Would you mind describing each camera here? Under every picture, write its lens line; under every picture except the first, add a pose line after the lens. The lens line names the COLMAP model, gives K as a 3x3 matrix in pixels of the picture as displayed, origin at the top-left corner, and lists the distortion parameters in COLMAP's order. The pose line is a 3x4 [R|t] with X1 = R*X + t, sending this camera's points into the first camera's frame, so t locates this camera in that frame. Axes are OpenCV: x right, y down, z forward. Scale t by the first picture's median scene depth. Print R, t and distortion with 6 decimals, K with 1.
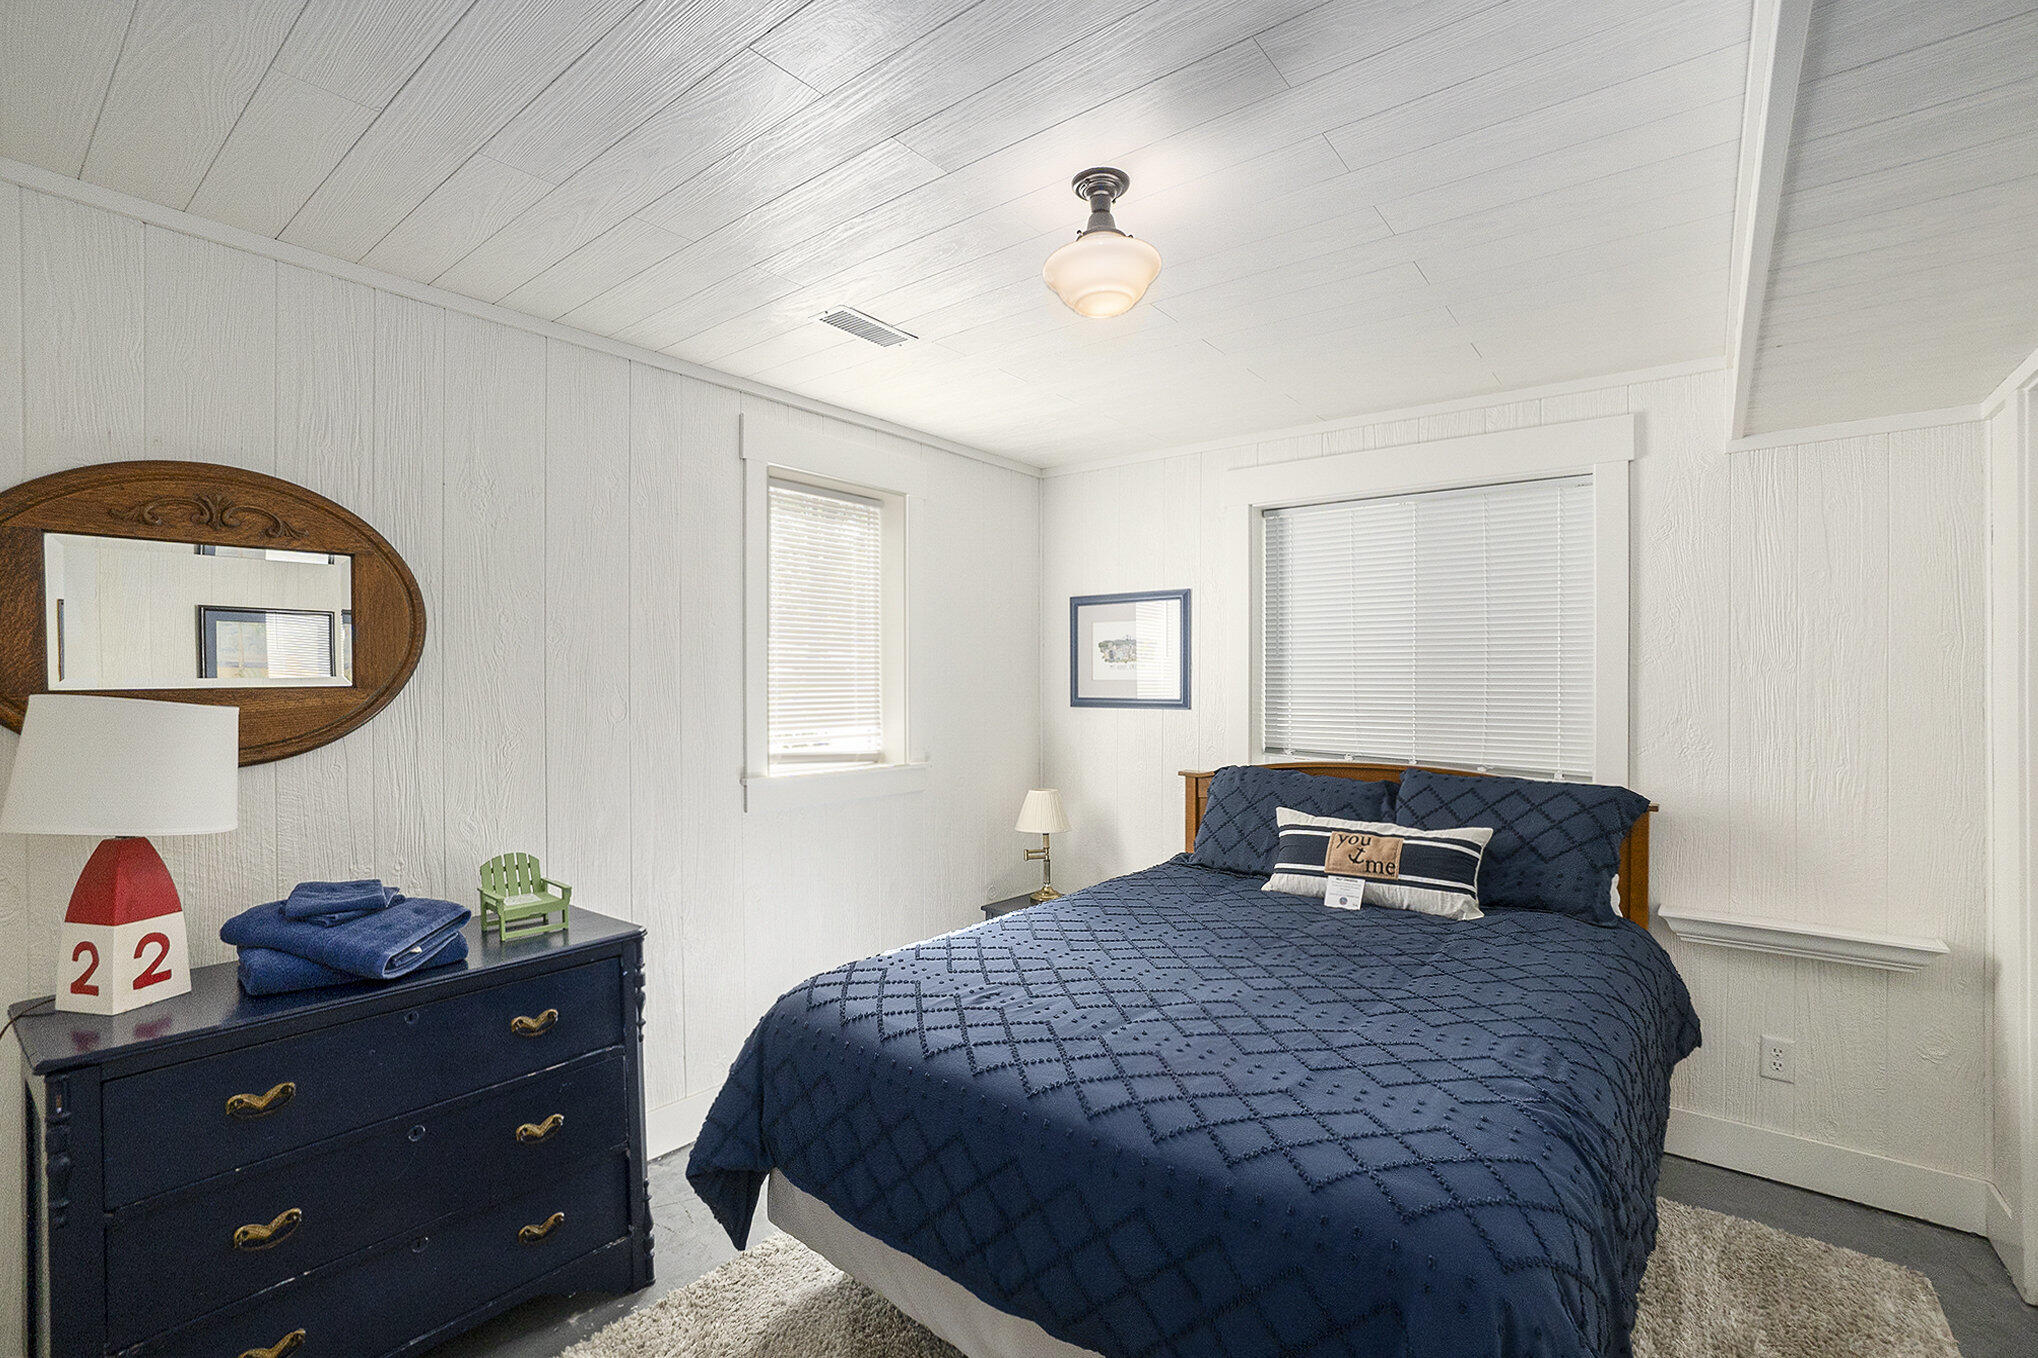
lens RADIAL K [[925.7, 0, 1011.4], [0, 925.7, 682.1], [0, 0, 1]] dist [-0.029196, 0.003217]
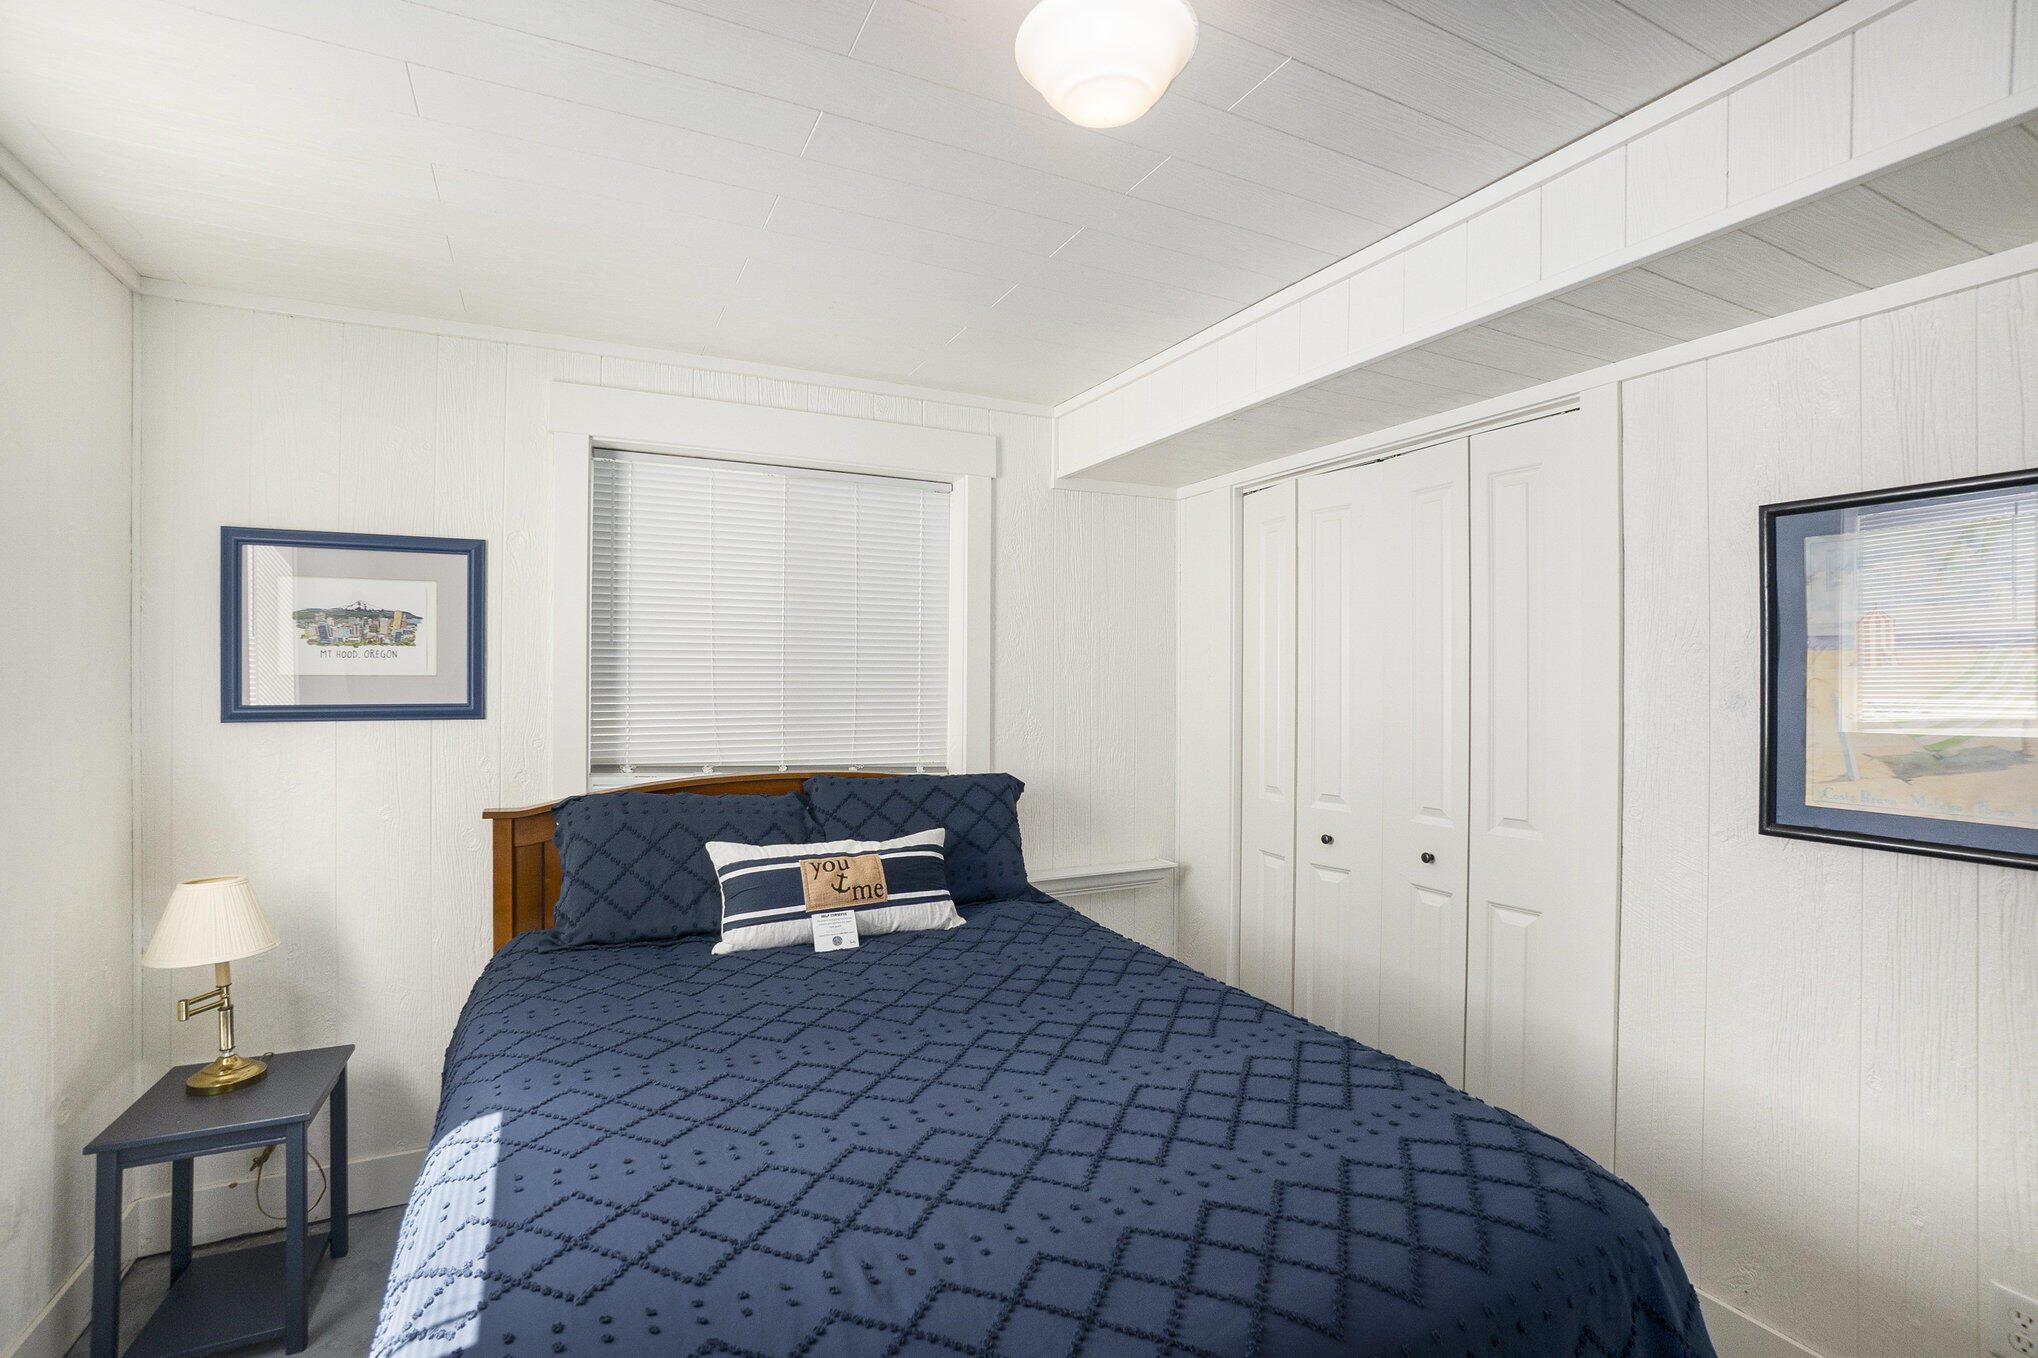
lens RADIAL K [[925.7, 0, 1015.8], [0, 925.7, 675.5], [0, 0, 1]] dist [-0.029196, 0.003217]
pose [[0.432575, -0.000713, 0.901598, -0.301140], [-0.002110, 0.999996, 0.001804, -0.005185], [-0.901595, -0.002683, 0.432572, 0.452947]]
